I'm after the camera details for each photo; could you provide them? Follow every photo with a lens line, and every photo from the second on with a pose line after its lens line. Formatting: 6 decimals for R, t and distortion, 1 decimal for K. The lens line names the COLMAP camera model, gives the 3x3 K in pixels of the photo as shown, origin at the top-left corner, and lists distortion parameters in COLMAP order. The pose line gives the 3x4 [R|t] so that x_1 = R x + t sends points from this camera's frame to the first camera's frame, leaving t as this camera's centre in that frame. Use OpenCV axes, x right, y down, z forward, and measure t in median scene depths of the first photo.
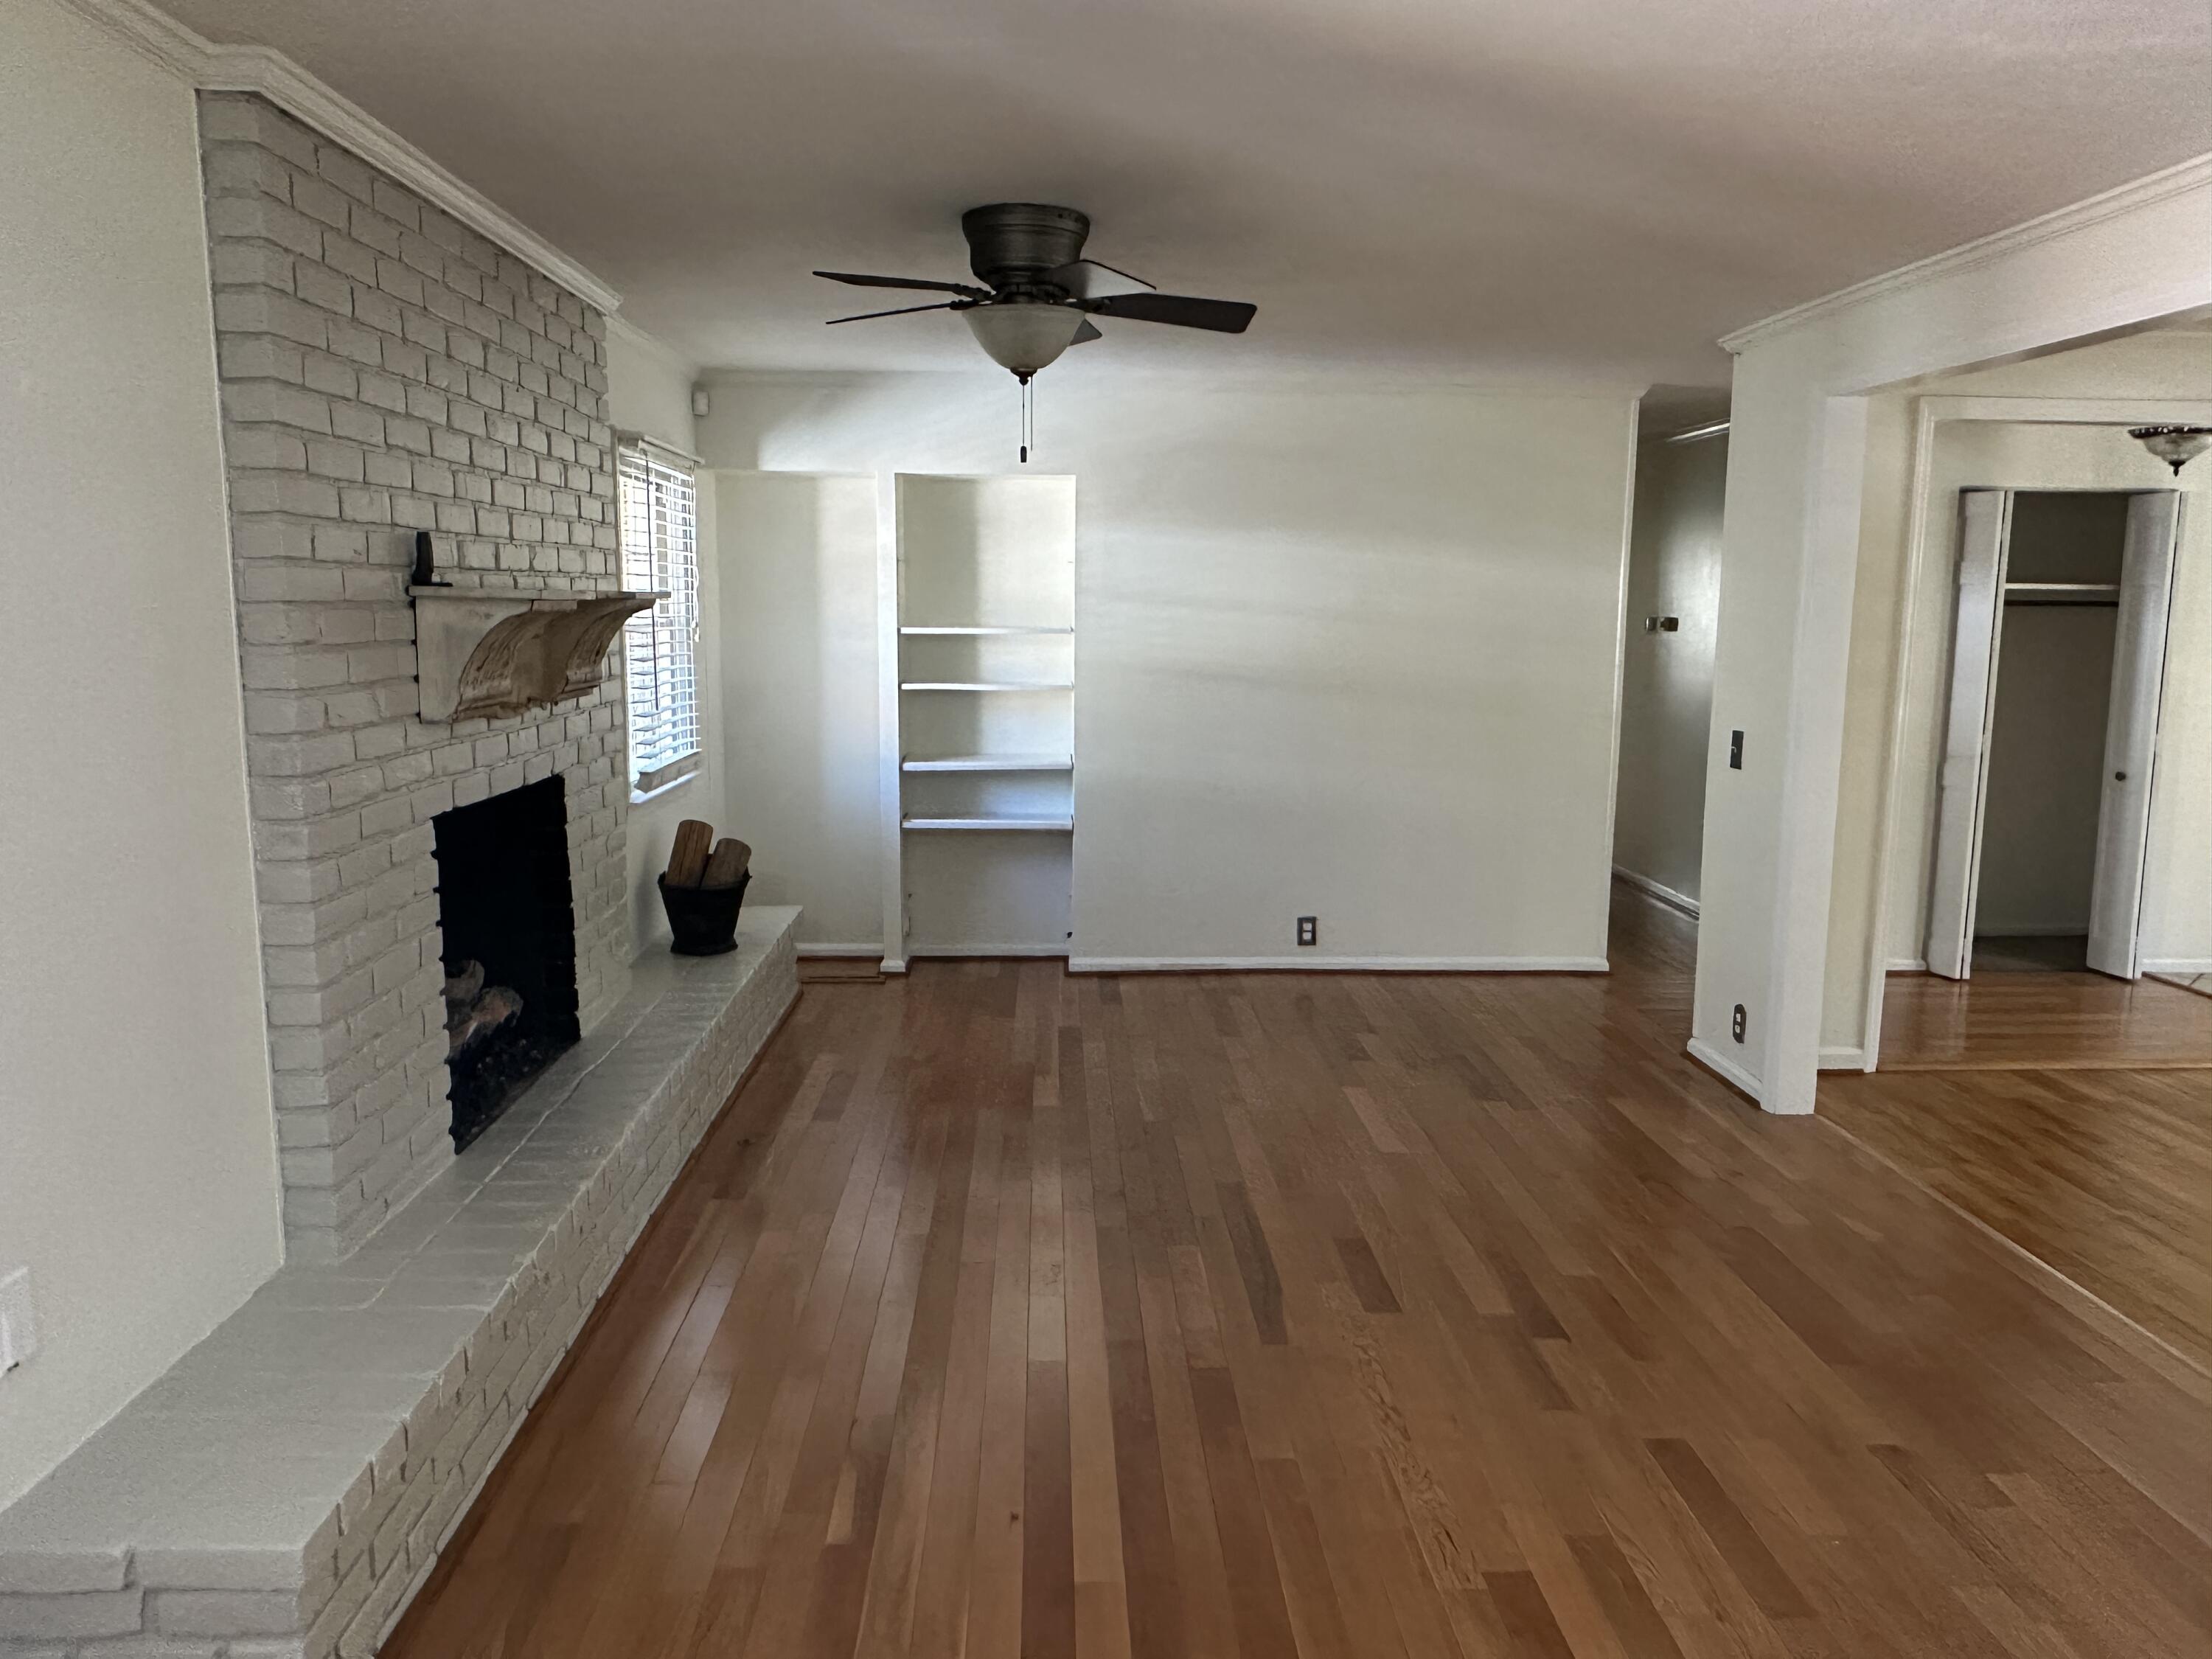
lens RADIAL K [[1548.5, 0, 1092.6], [0, 1548.5, 815.2], [0, 0, 1]] dist [0.021286, -0.025694]
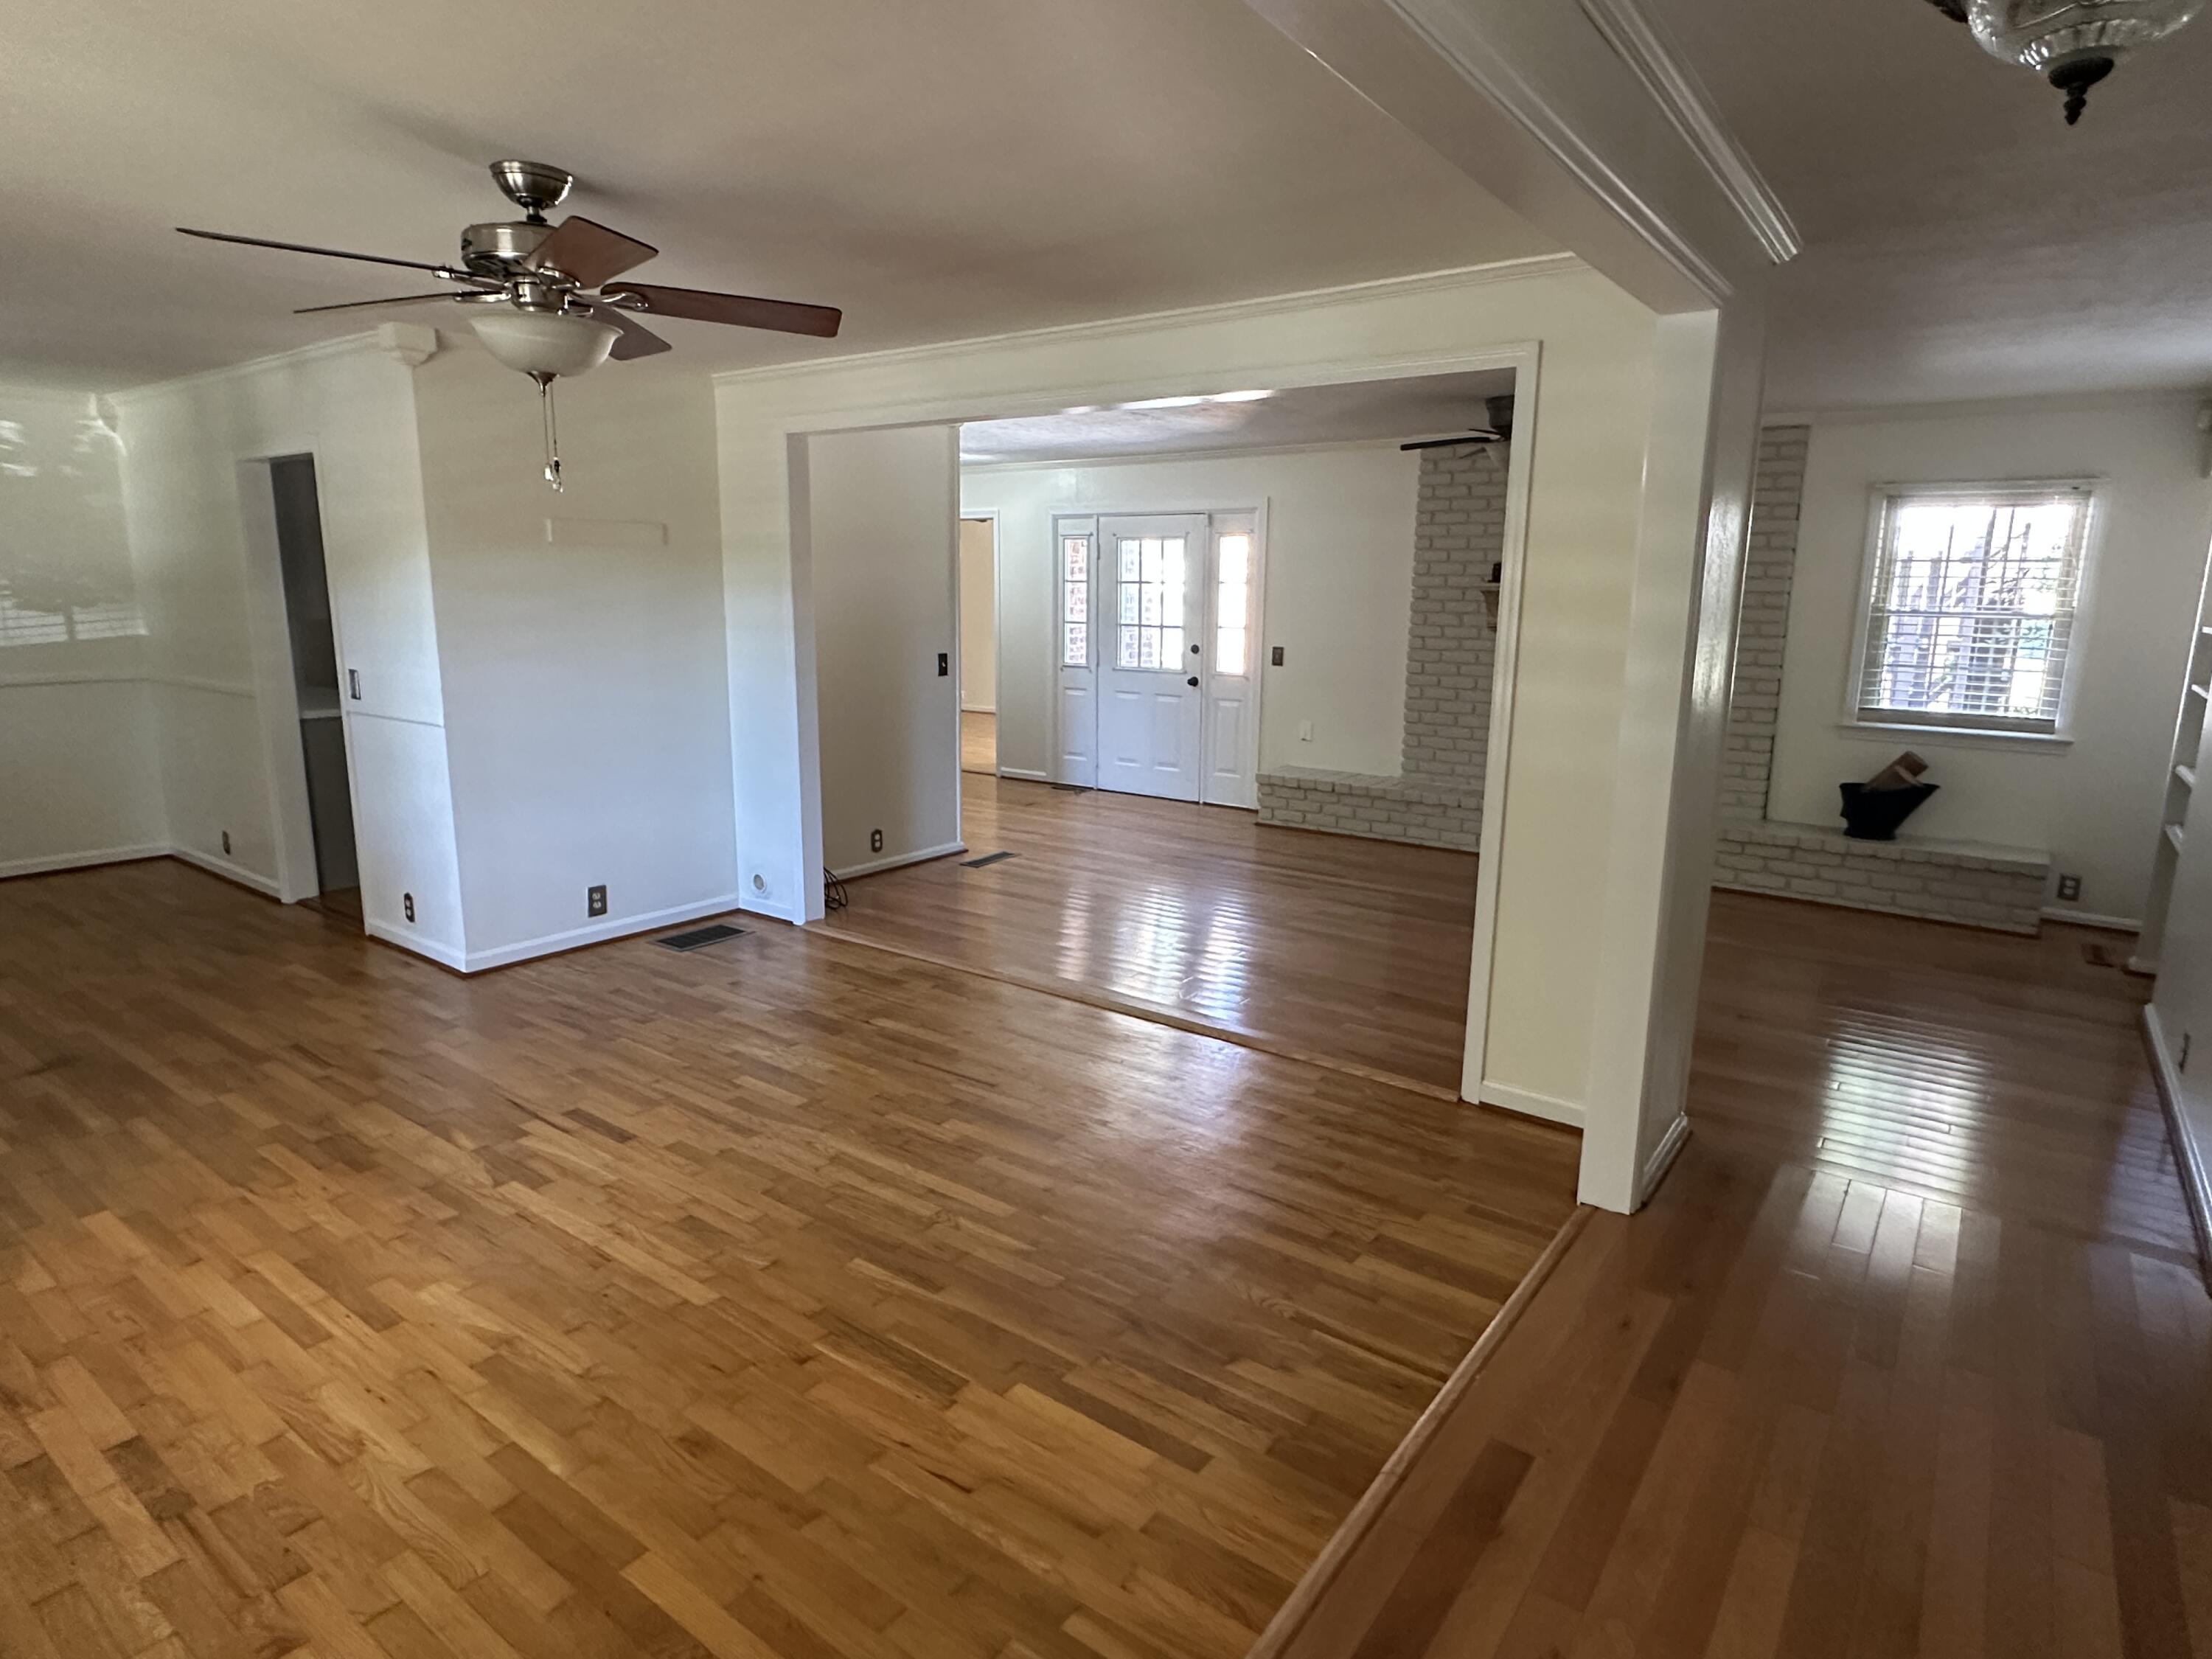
lens RADIAL K [[1219.4, 0, 1095.7], [0, 1219.4, 824.9], [0, 0, 1]] dist [-0.002621, -0.000133]
pose [[-0.631142, 0.136326, -0.763593, 0.927939], [-0.126046, 0.953324, 0.274381, -0.125195], [0.765358, 0.269421, -0.584500, 0.957054]]
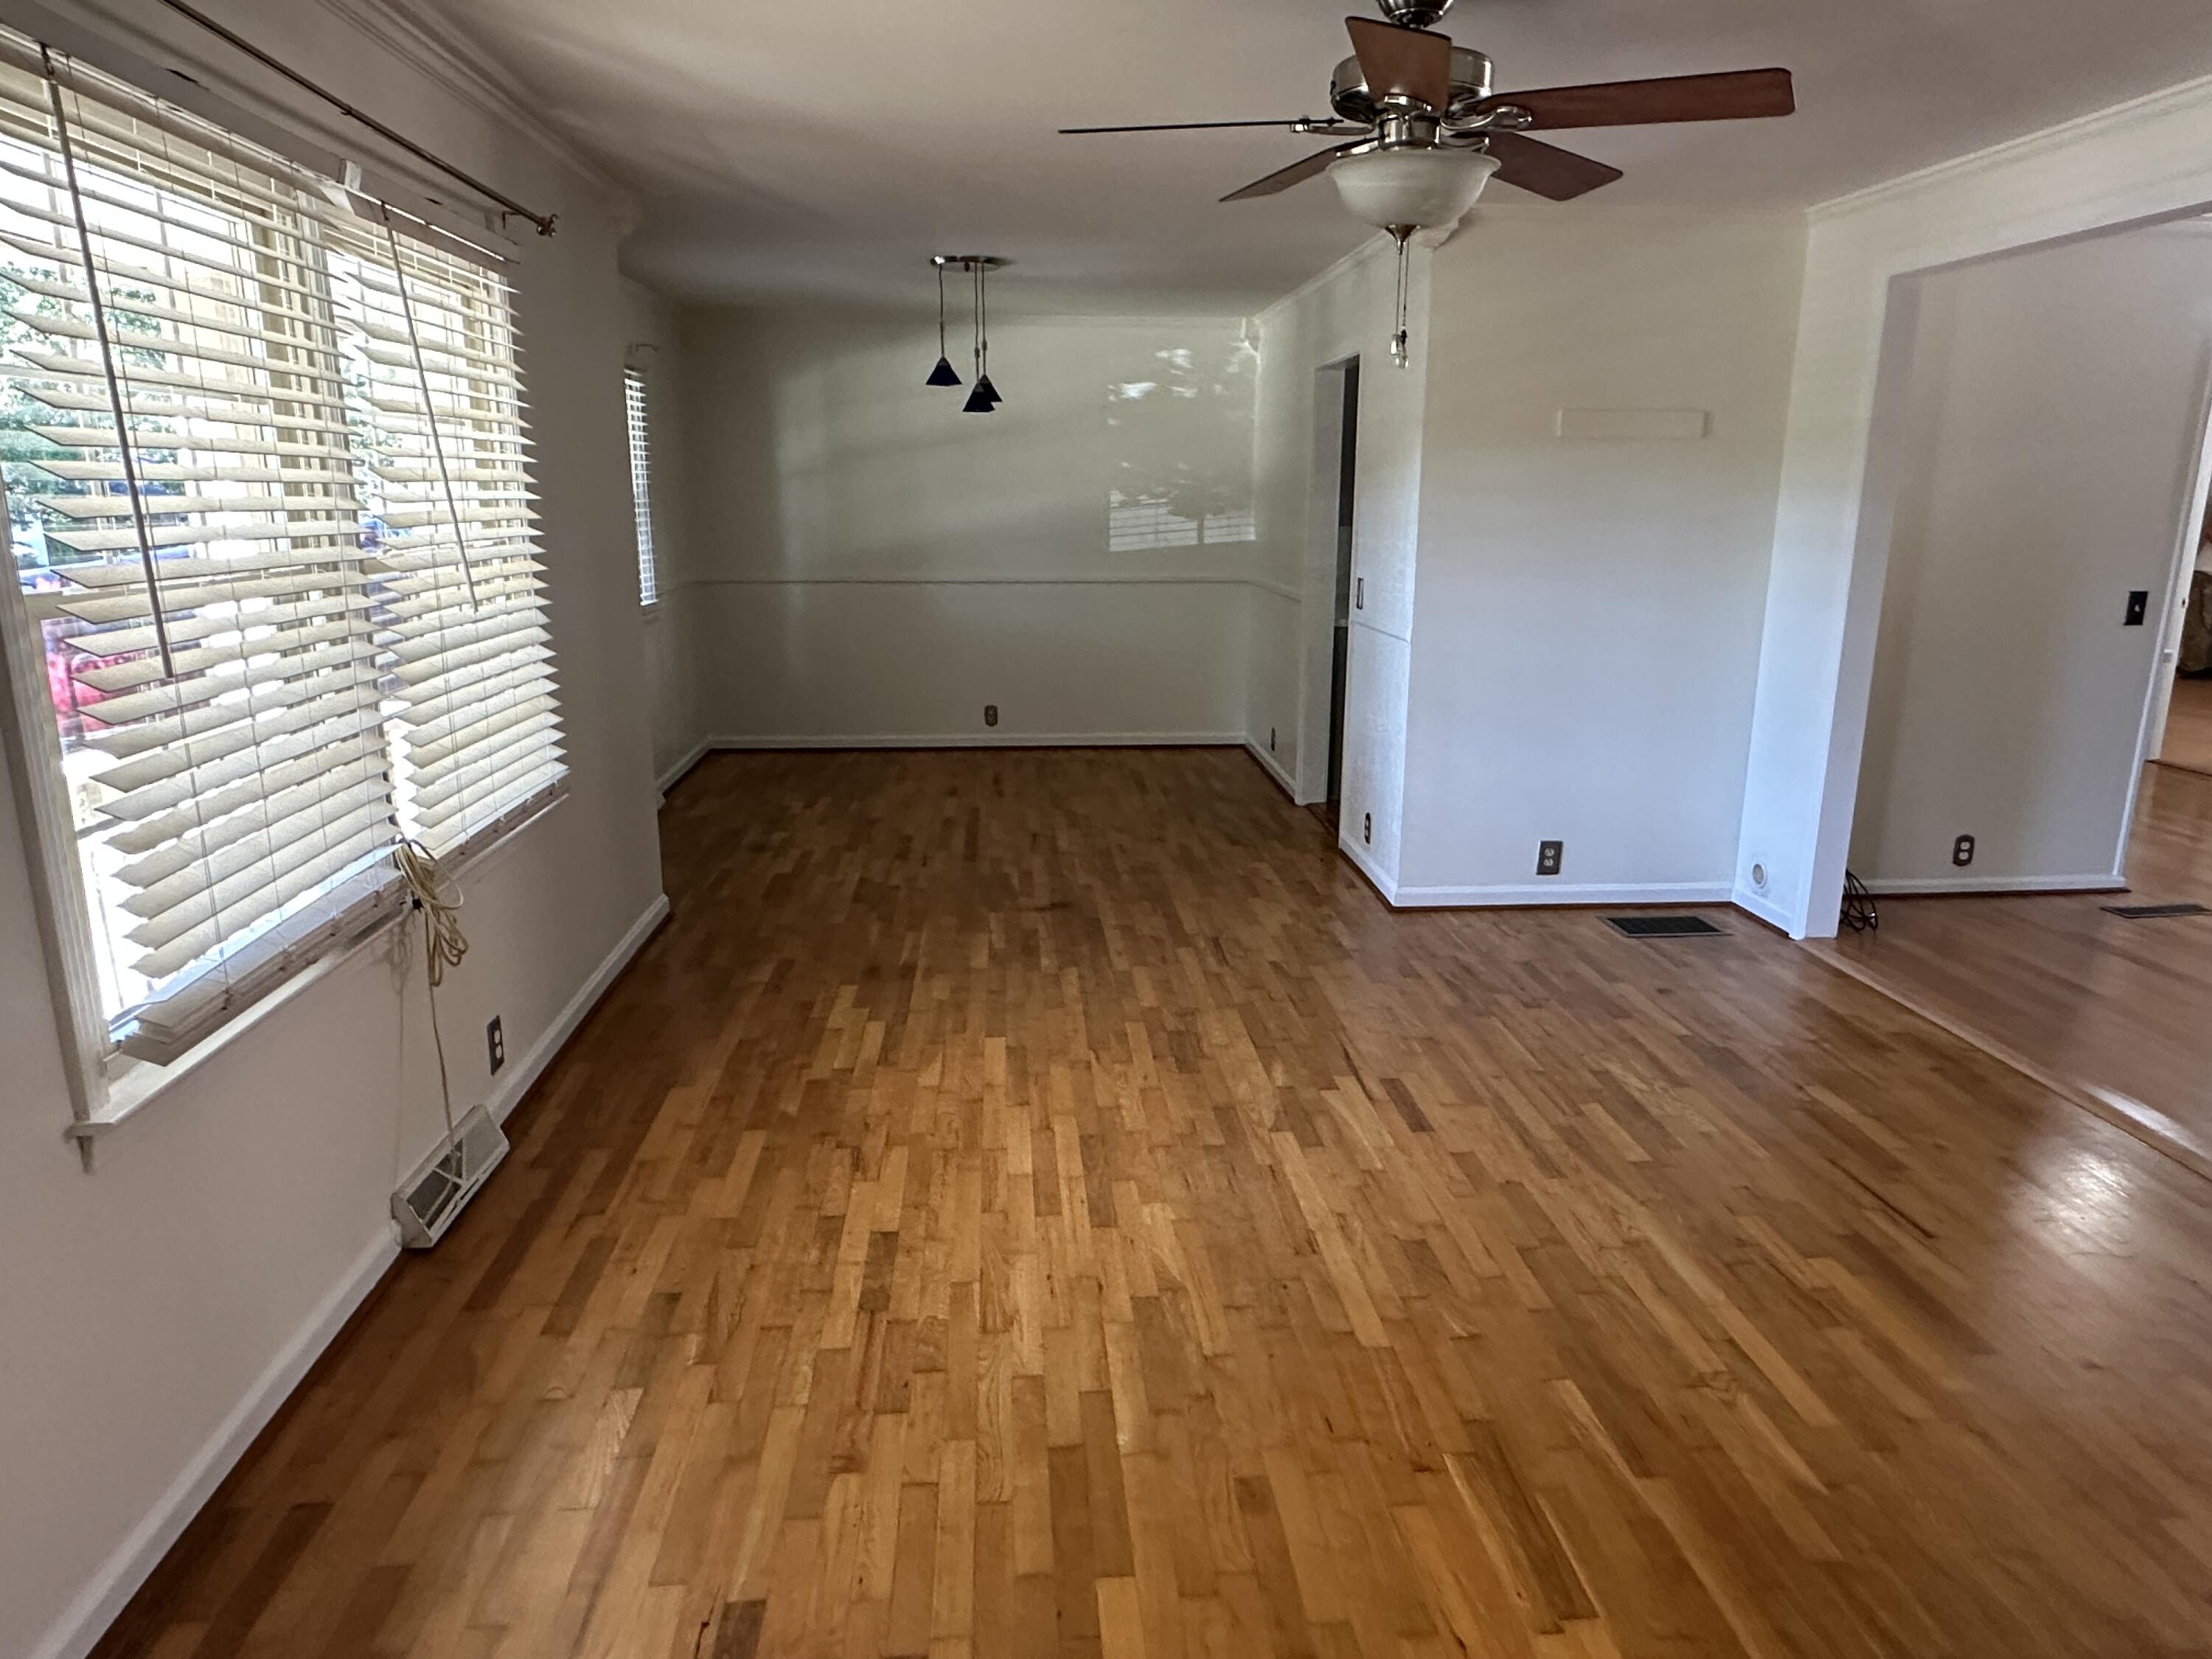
lens RADIAL K [[1374.6, 0, 1108.9], [0, 1374.6, 832.8], [0, 0, 1]] dist [-0.006472, 0.008074]
pose [[-0.999305, -0.002463, -0.037198, 0.801056], [-0.016354, 0.925646, 0.378038, -0.120475], [0.033501, 0.378383, -0.925043, 0.960395]]
